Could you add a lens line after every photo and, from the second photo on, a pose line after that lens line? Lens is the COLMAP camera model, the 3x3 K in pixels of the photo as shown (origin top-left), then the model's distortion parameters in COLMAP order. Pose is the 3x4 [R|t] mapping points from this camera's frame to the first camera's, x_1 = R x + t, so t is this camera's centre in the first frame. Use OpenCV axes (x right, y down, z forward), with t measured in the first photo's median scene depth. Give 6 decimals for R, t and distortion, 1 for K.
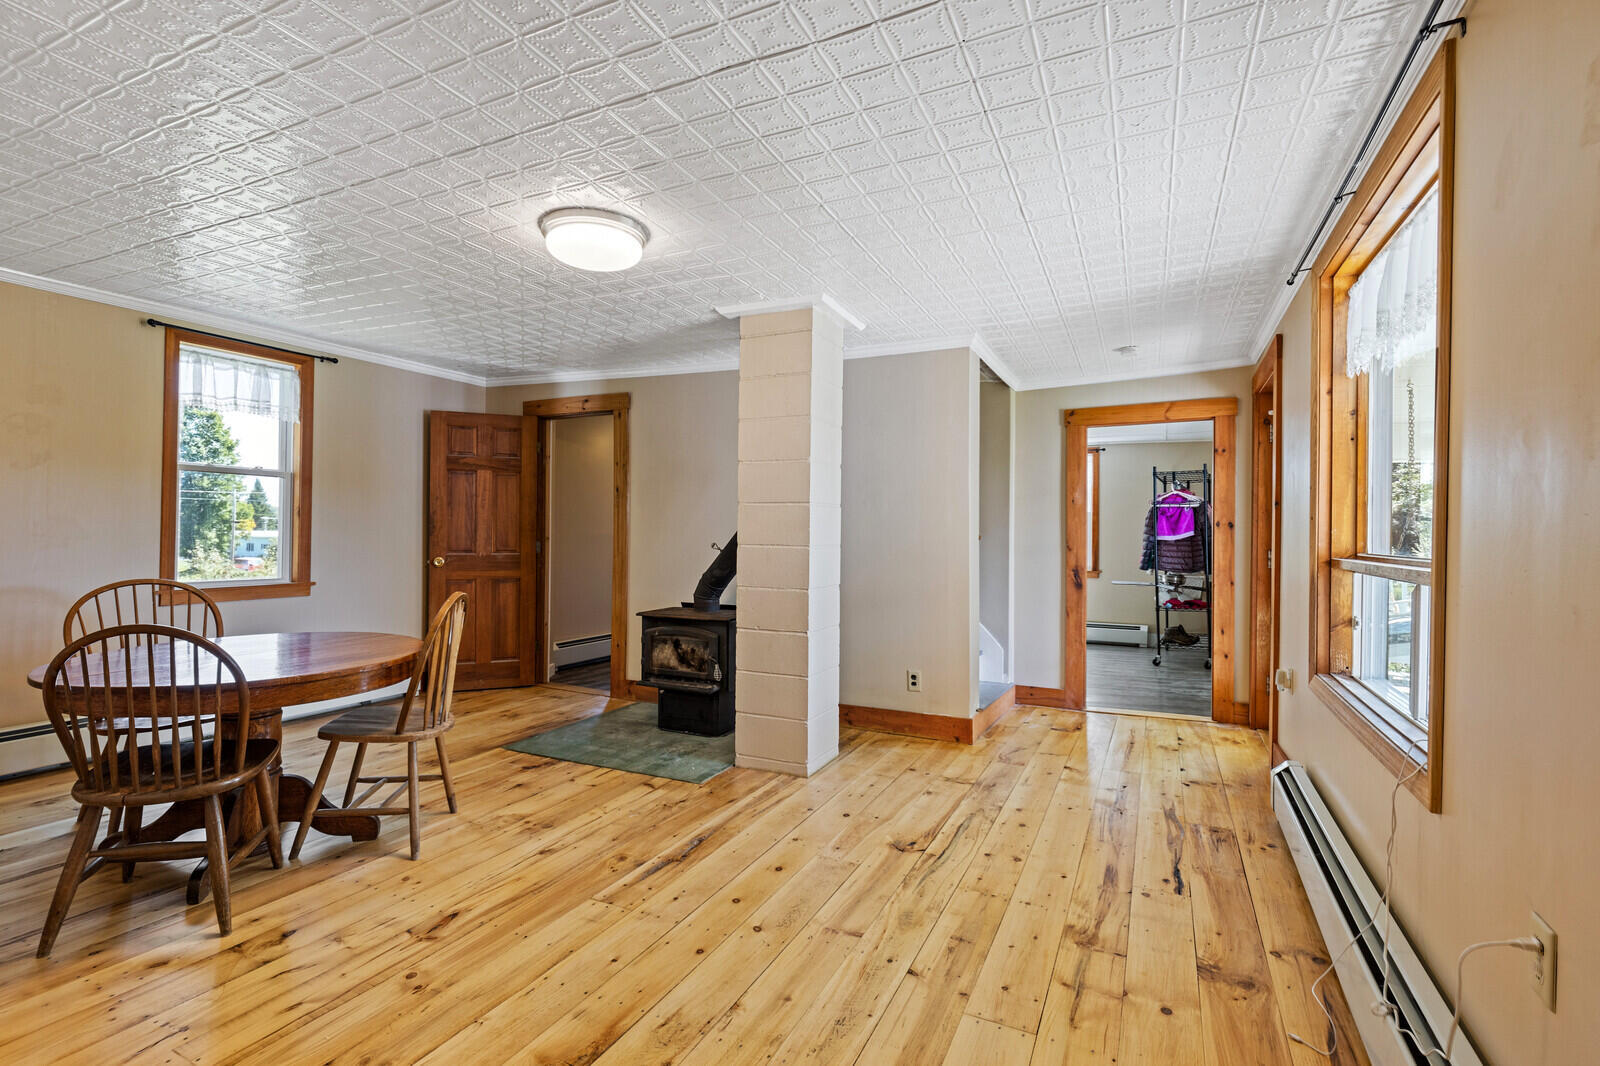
lens RADIAL K [[744.4, 0, 796.6], [0, 744.4, 526.8], [0, 0, 1]] dist [0.000044, -0.000448]
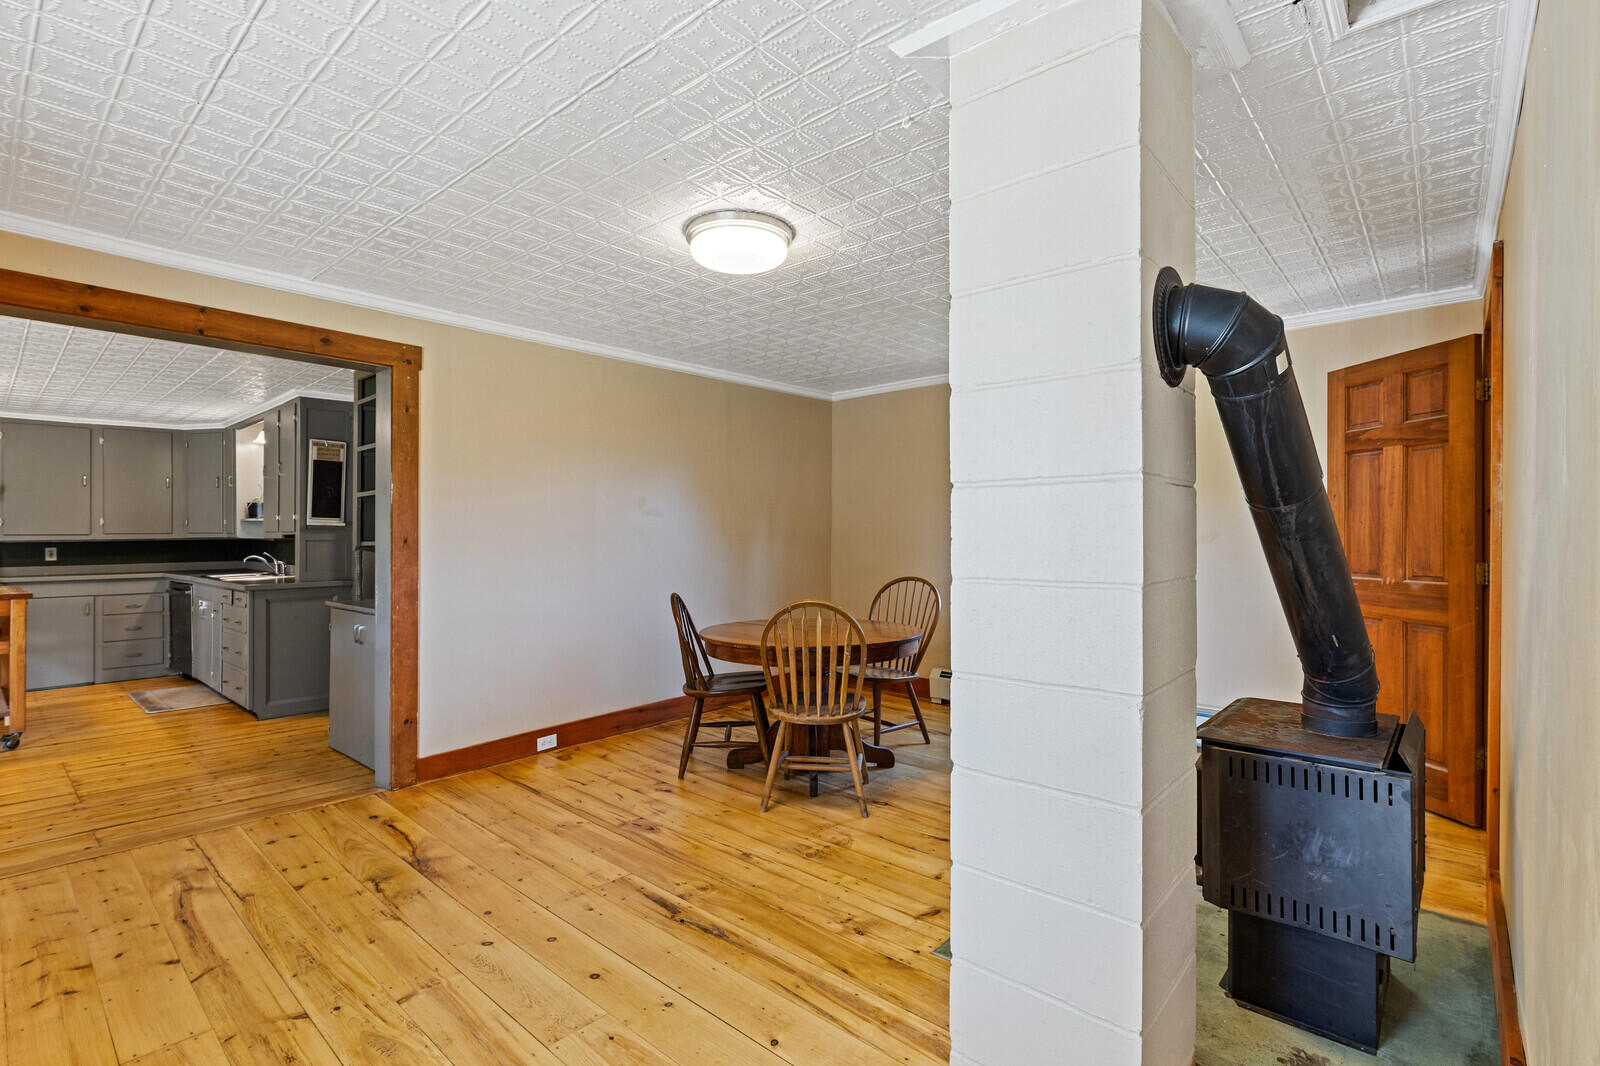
lens RADIAL K [[741.4, 0, 773.2], [0, 741.4, 532.9], [0, 0, 1]] dist [0.002379, -0.000342]
pose [[-0.291803, -0.011028, -0.956415, 0.605038], [0.008323, 0.999866, -0.014069, 0.002360], [0.956442, -0.012066, -0.291672, 1.262138]]
